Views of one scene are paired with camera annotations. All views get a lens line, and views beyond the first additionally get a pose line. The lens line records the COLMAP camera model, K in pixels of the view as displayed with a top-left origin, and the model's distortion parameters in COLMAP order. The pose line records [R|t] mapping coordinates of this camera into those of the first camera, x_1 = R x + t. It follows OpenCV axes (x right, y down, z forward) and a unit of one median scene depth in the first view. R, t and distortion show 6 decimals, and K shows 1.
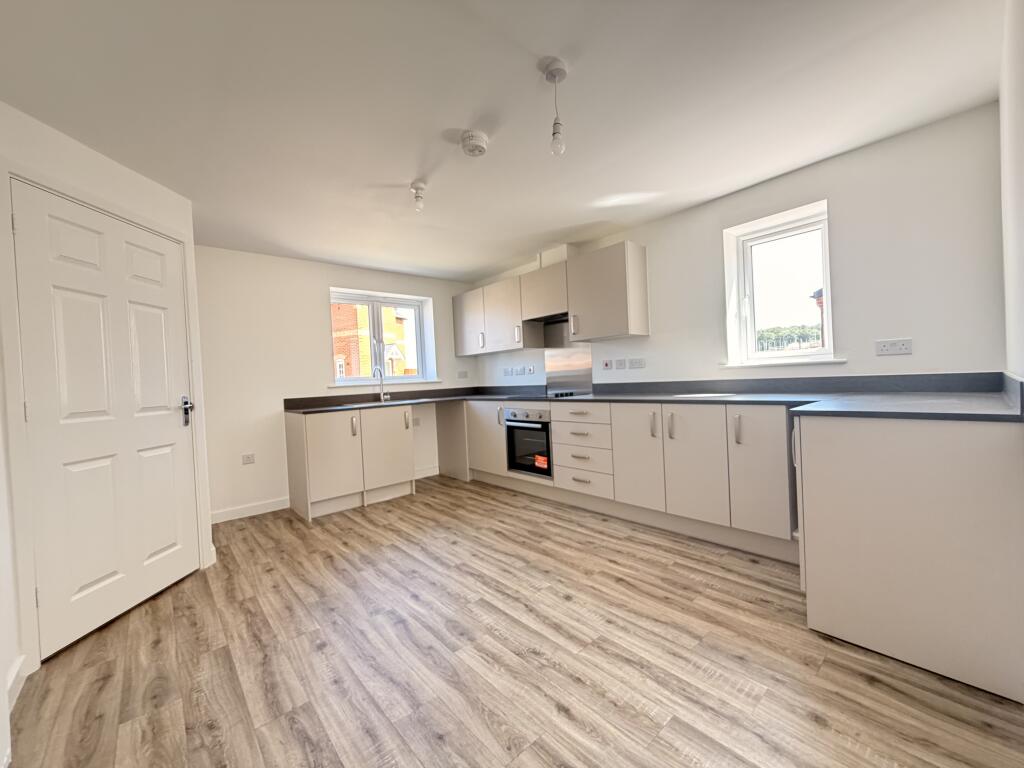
lens RADIAL K [[405.3, 0, 510.8], [0, 405.3, 382.0], [0, 0, 1]] dist [-0.007838, 0.001184]
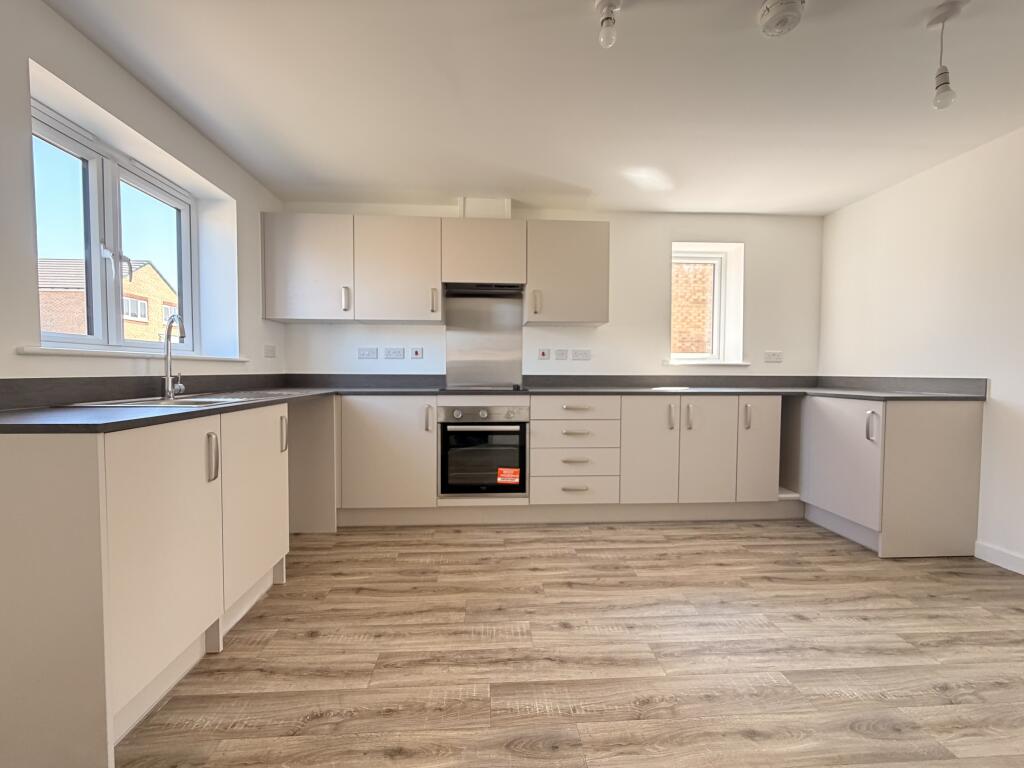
lens RADIAL K [[405.3, 0, 504.4], [0, 405.3, 385.5], [0, 0, 1]] dist [-0.007838, 0.001184]
pose [[0.620198, 0.022778, 0.784114, -0.565386], [-0.027172, 0.999602, -0.007546, 0.039024], [-0.783975, -0.016625, 0.620570, 0.589097]]
